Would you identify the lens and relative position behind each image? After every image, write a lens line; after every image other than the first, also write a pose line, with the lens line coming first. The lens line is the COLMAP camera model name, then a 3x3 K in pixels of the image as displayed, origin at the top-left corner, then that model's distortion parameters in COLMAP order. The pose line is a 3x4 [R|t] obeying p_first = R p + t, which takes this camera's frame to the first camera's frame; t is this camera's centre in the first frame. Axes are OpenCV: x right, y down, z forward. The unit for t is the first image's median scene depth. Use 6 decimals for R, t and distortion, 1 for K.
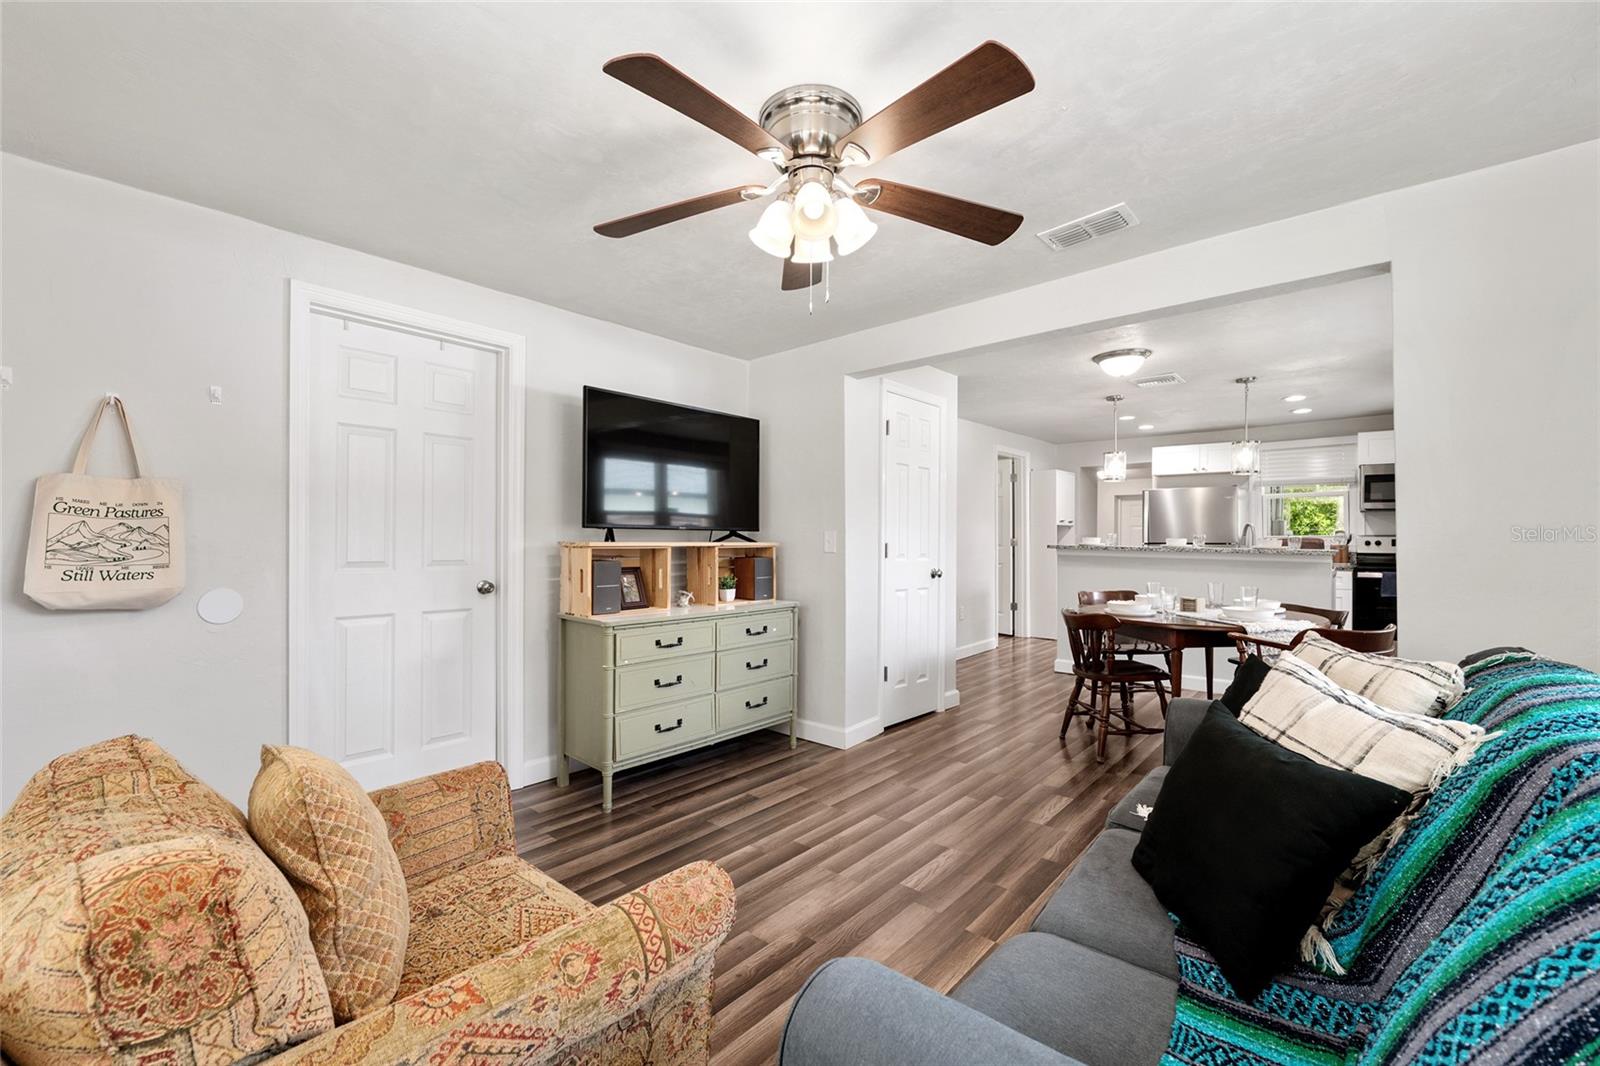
lens RADIAL K [[653.0, 0, 807.1], [0, 653.0, 535.1], [0, 0, 1]] dist [-0.005716, 0.000457]
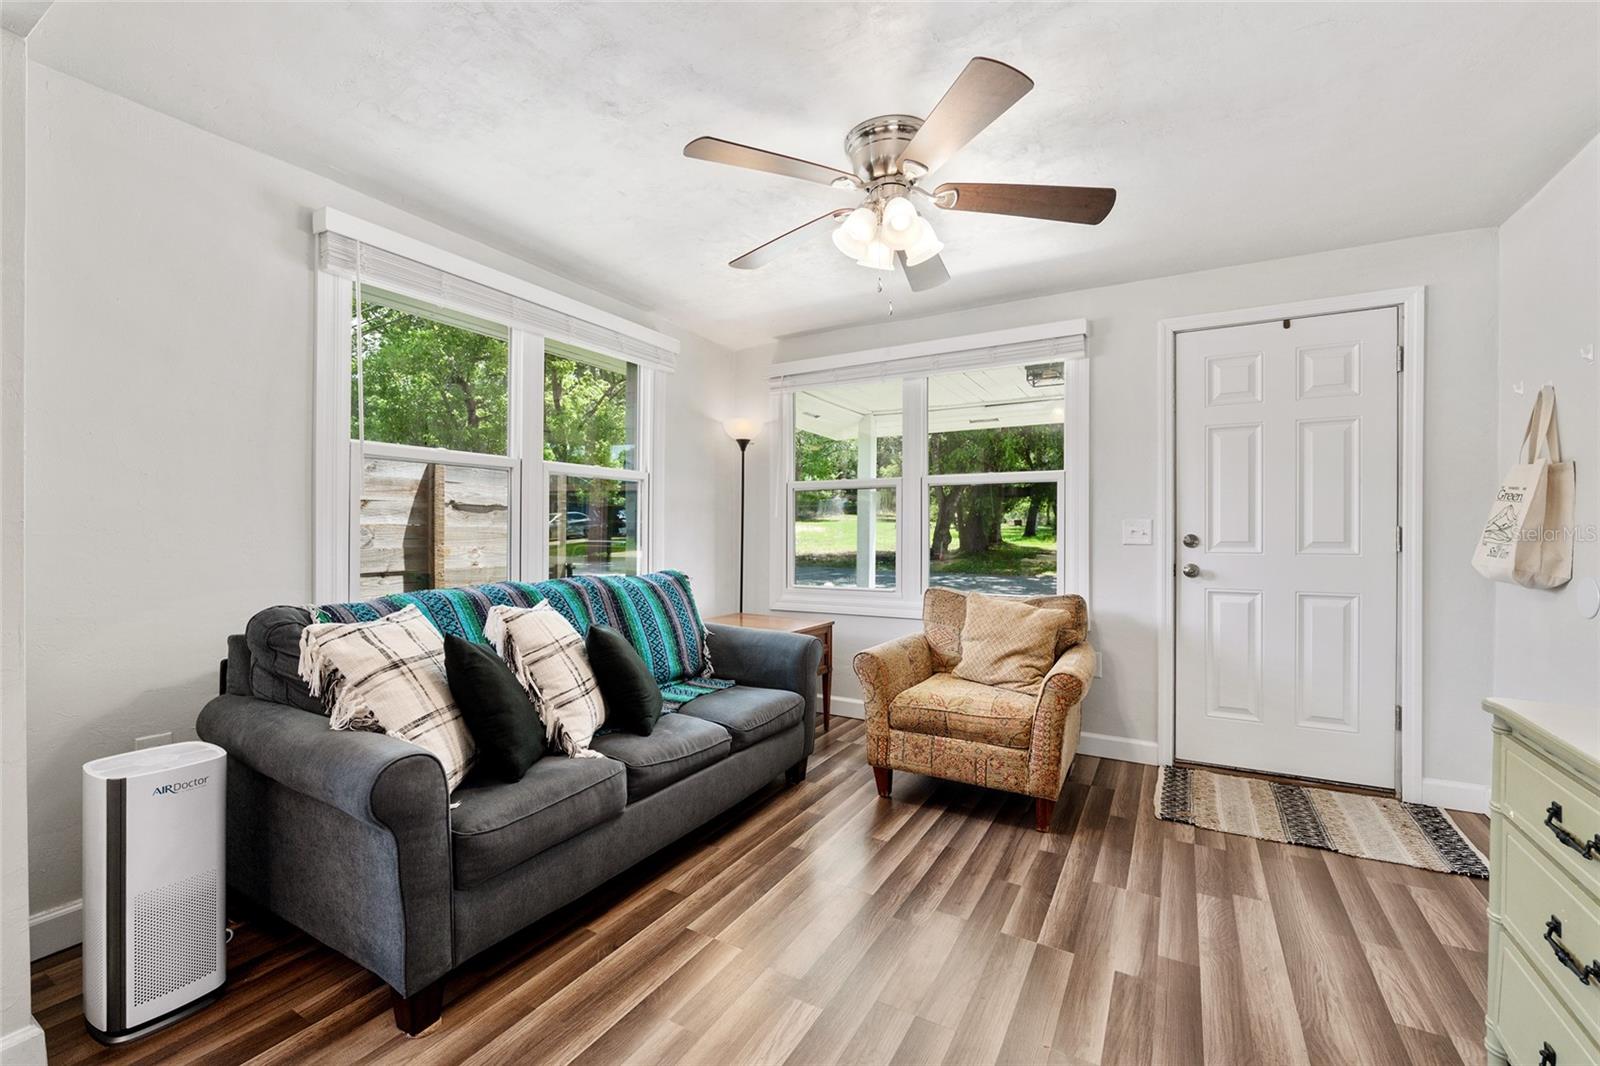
lens RADIAL K [[653.0, 0, 802.2], [0, 653.0, 531.2], [0, 0, 1]] dist [-0.005716, 0.000457]
pose [[-0.980370, -0.006754, -0.197053, 0.110858], [-0.007015, 0.999975, 0.000626, 0.010074], [0.197044, 0.001996, -0.980393, 0.617524]]
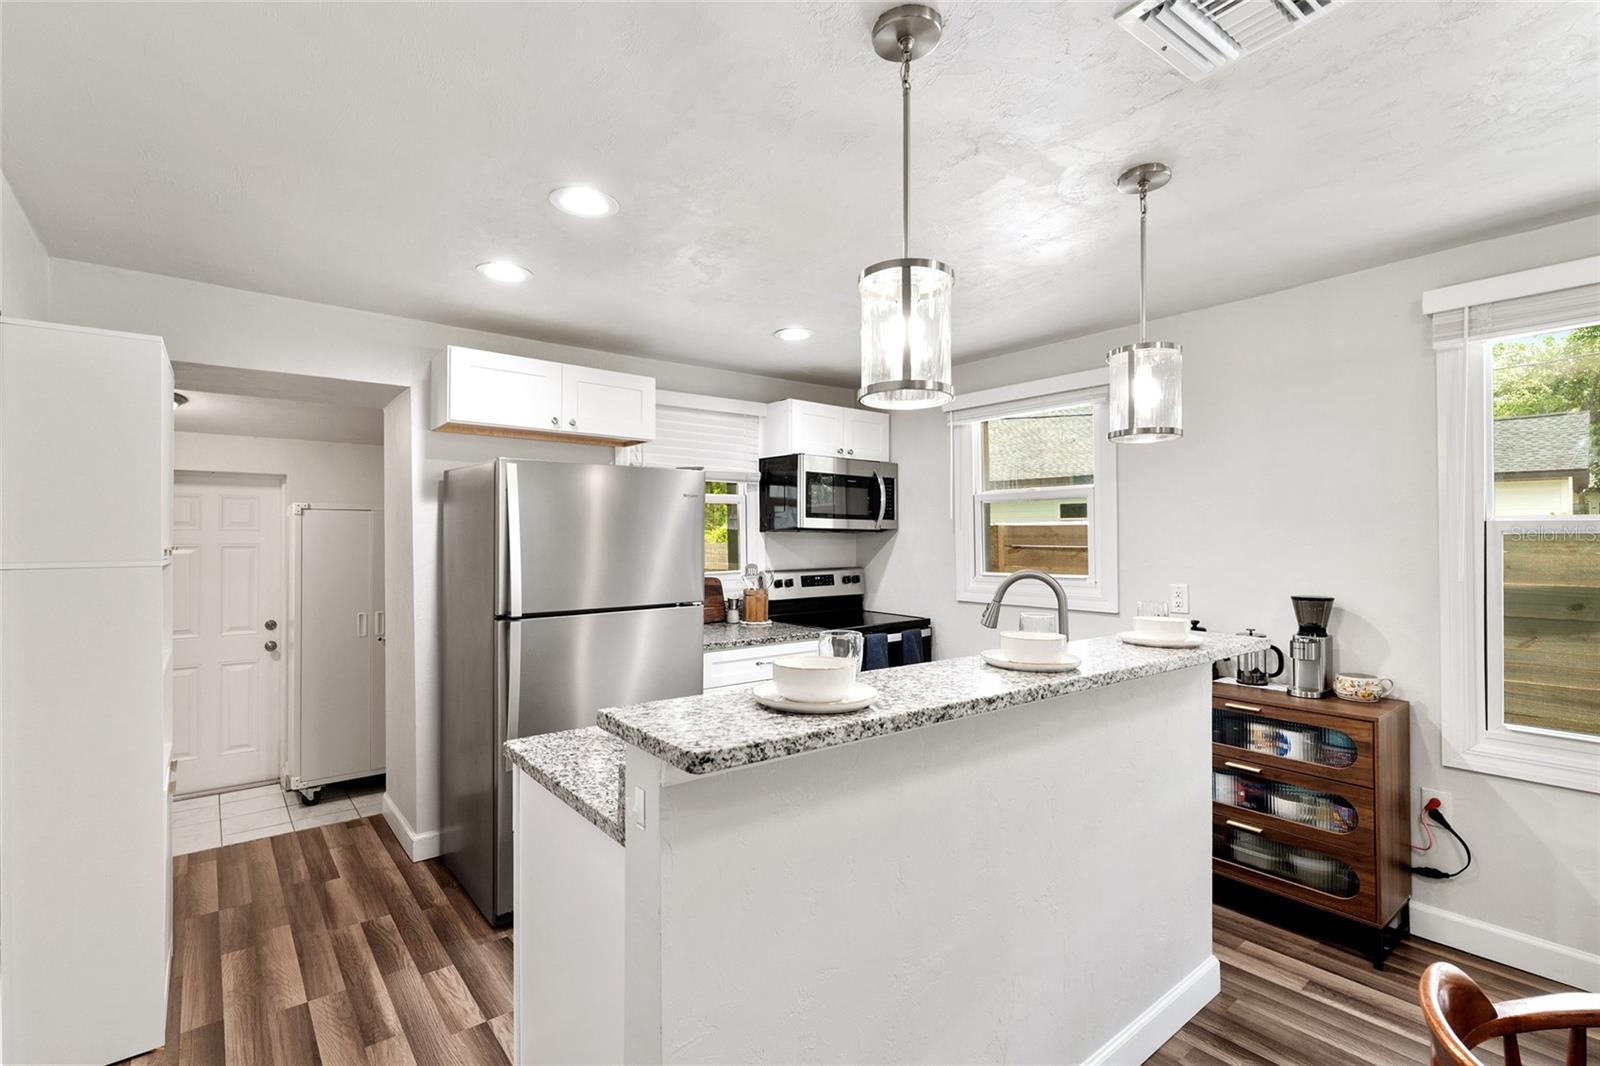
lens RADIAL K [[748.9, 0, 804.3], [0, 748.9, 527.7], [0, 0, 1]] dist [0.003204, -0.002348]
pose [[0.170956, 0.009197, 0.985236, 0.186434], [0.003429, 0.999945, -0.009929, -0.033816], [-0.985273, 0.005076, 0.170915, 0.887409]]
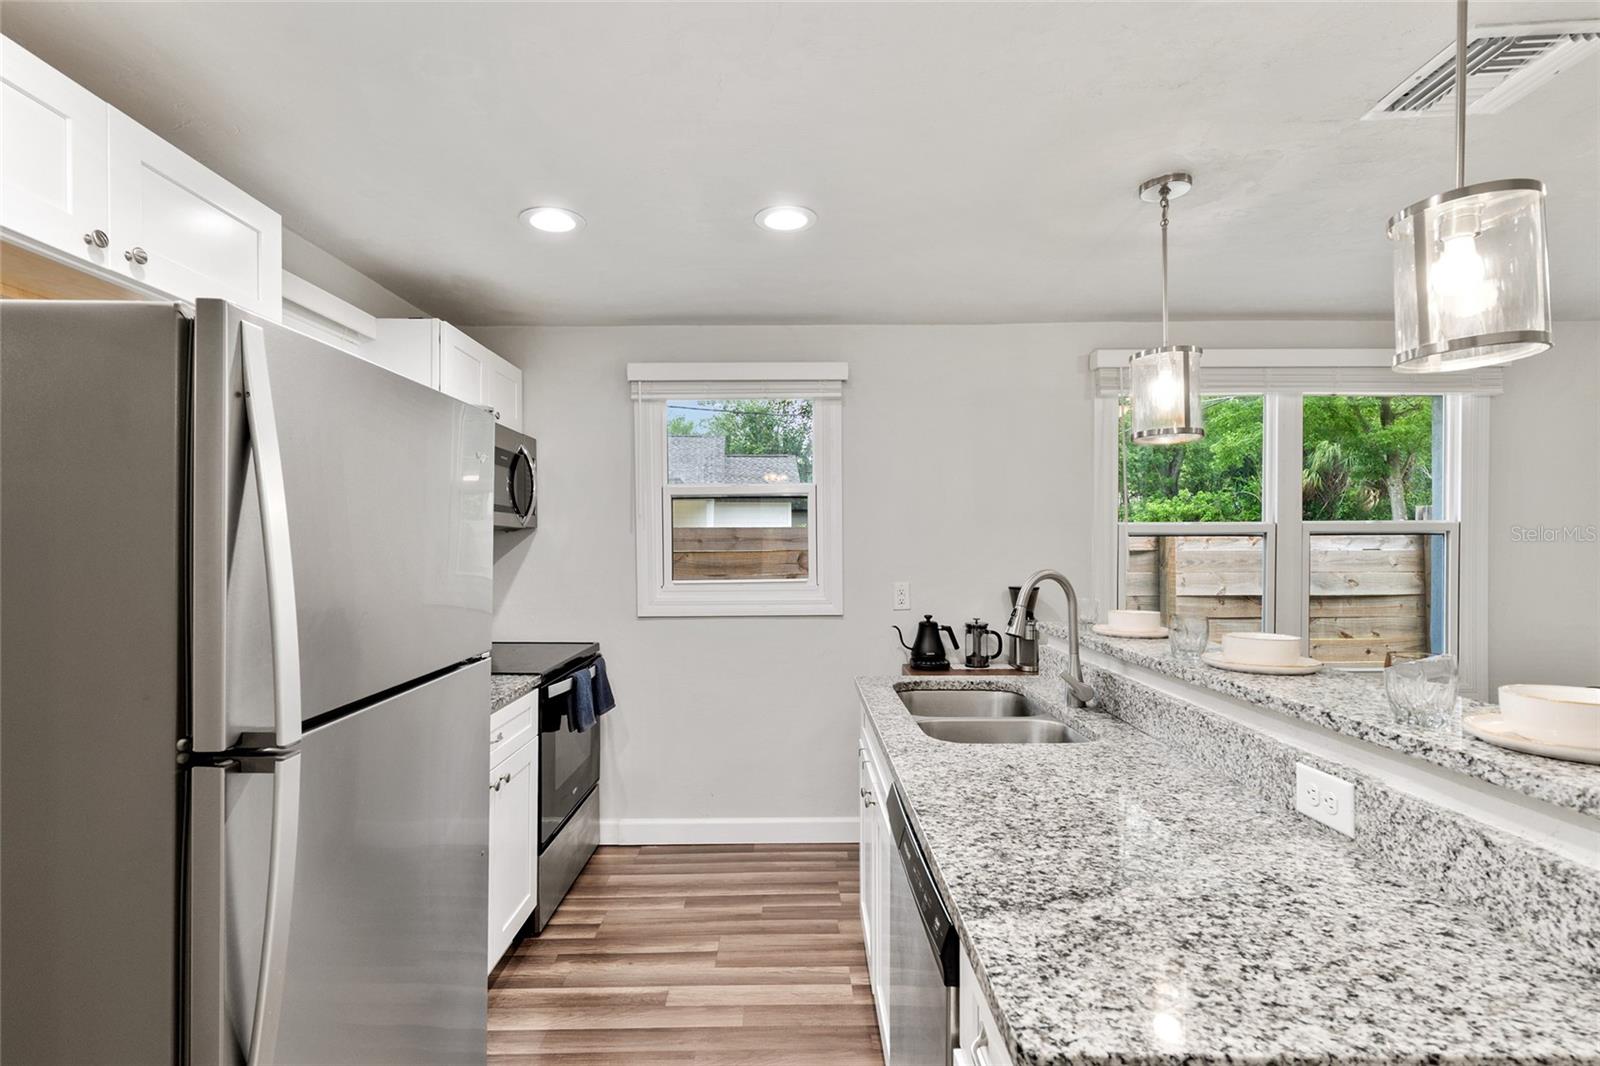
lens RADIAL K [[748.9, 0, 783.8], [0, 748.9, 546.8], [0, 0, 1]] dist [0.003204, -0.002348]
pose [[-0.661420, -0.005193, 0.749998, 0.398875], [0.002783, 0.999952, 0.009379, -0.029961], [-0.750011, 0.008291, -0.661374, 1.157644]]
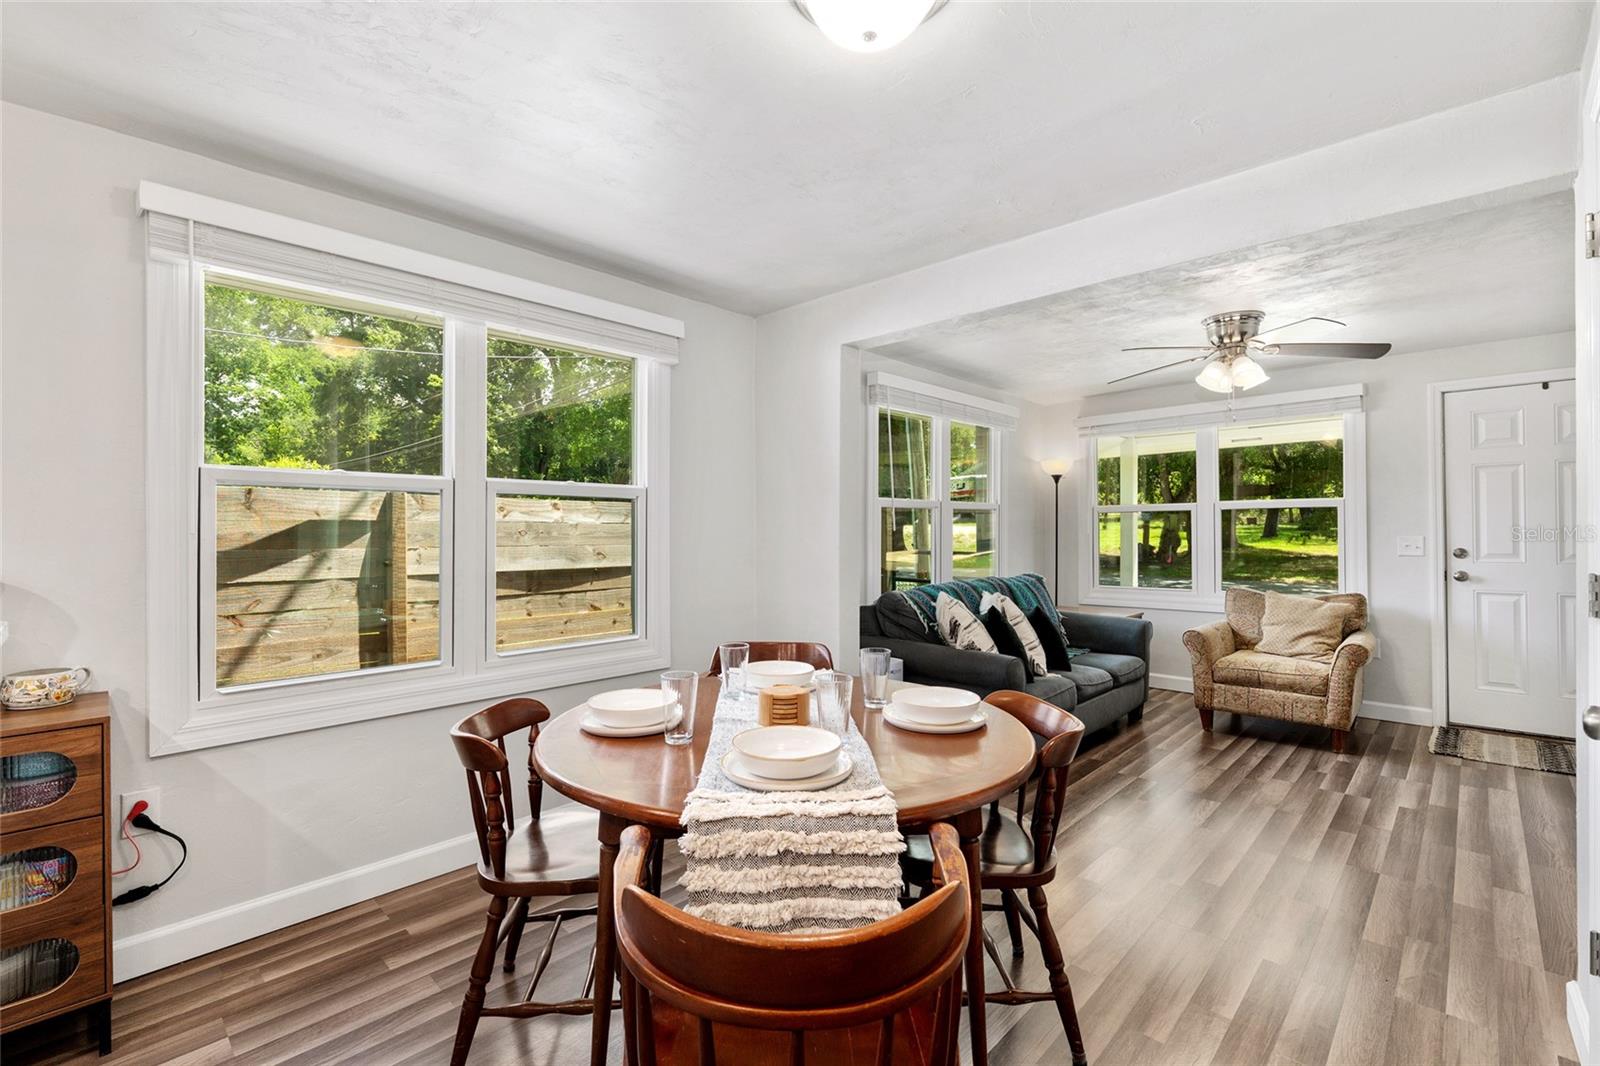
lens RADIAL K [[700.2, 0, 790.6], [0, 700.2, 526.4], [0, 0, 1]] dist [-0.009177, 0.001672]
pose [[-0.998396, 0.002697, 0.056550, 0.346203], [0.002377, 0.999981, -0.005723, -0.008679], [-0.056565, -0.005580, -0.998383, 0.915202]]
